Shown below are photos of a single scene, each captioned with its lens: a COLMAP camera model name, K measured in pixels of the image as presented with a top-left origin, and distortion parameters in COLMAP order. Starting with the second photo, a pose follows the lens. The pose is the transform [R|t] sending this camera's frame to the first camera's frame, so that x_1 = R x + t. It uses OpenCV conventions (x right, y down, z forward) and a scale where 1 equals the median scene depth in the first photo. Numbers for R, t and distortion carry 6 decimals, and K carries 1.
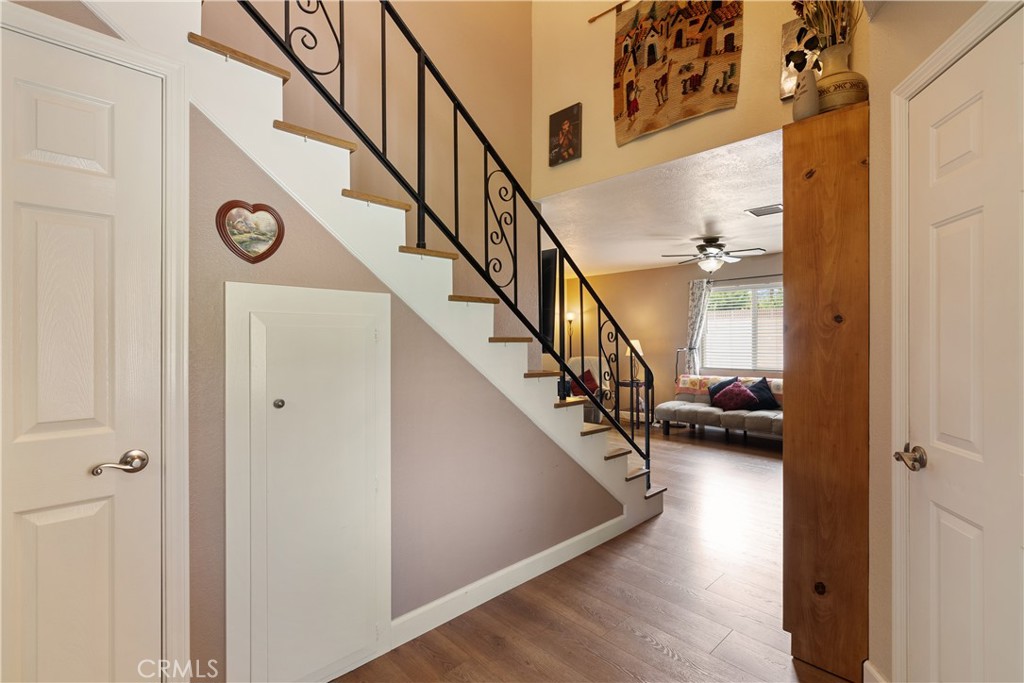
lens RADIAL K [[474.9, 0, 511.6], [0, 474.9, 349.7], [0, 0, 1]] dist [-0.000973, 0.000221]
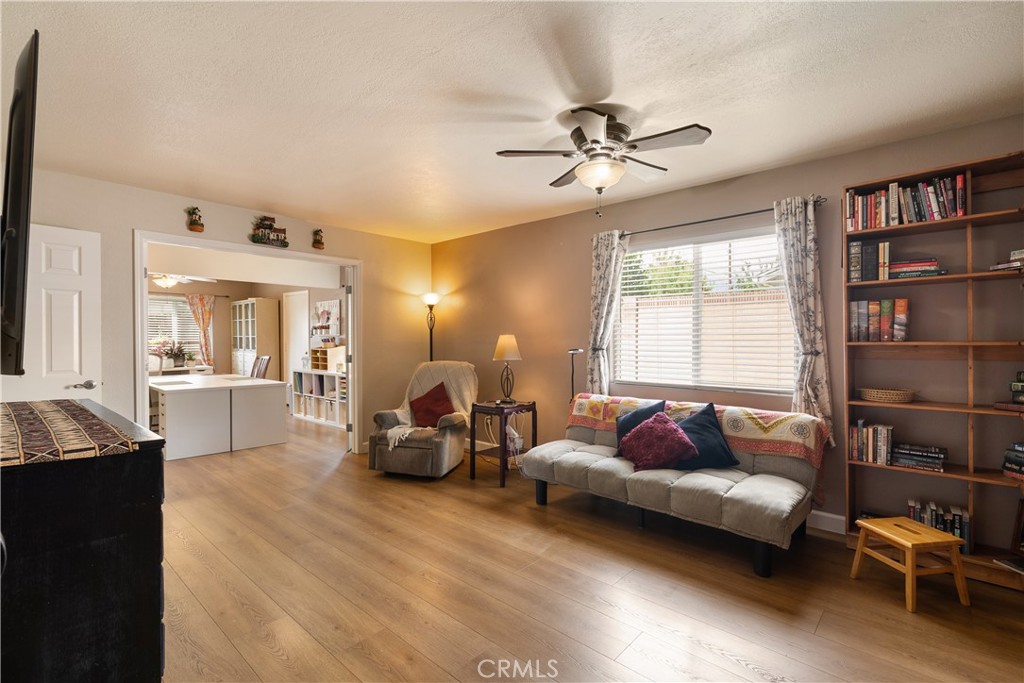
lens RADIAL K [[474.9, 0, 511.6], [0, 474.9, 349.7], [0, 0, 1]] dist [-0.000973, 0.000221]
pose [[0.997692, 0.004065, 0.067782, 0.244875], [-0.004385, 0.999980, 0.004571, -0.004215], [-0.067762, -0.004858, 0.997690, 0.433817]]
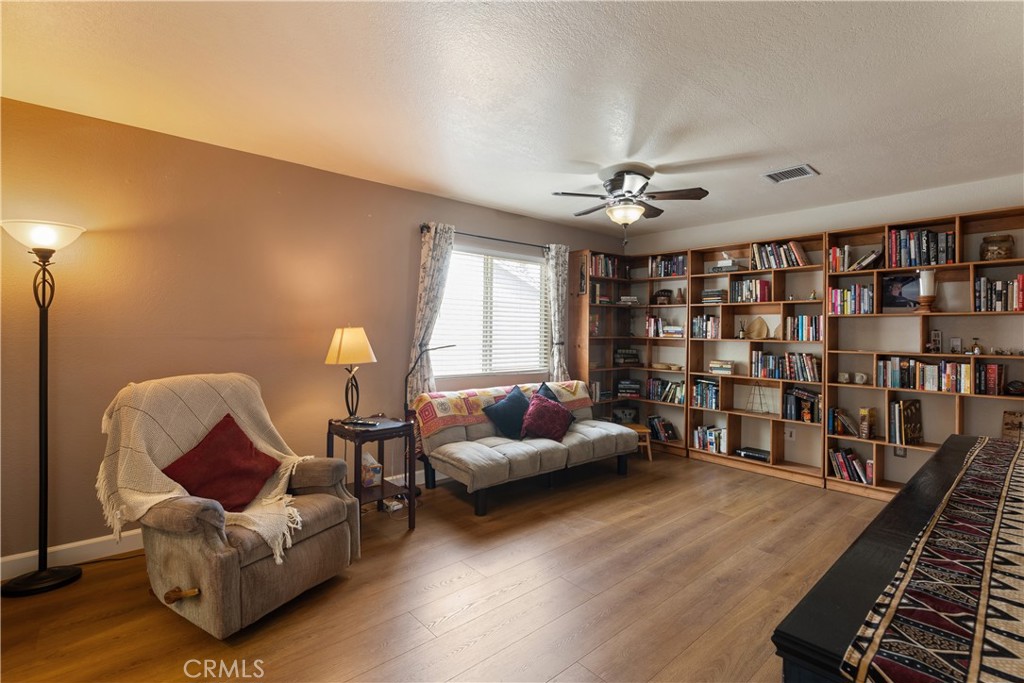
lens RADIAL K [[484.0, 0, 517.2], [0, 484.0, 333.4], [0, 0, 1]] dist [-0.000852, 0.000028]
pose [[0.029871, 0.000591, 0.999554, -0.192656], [0.004386, 0.999990, -0.000722, -0.015255], [-0.999544, 0.004406, 0.029868, 0.922262]]
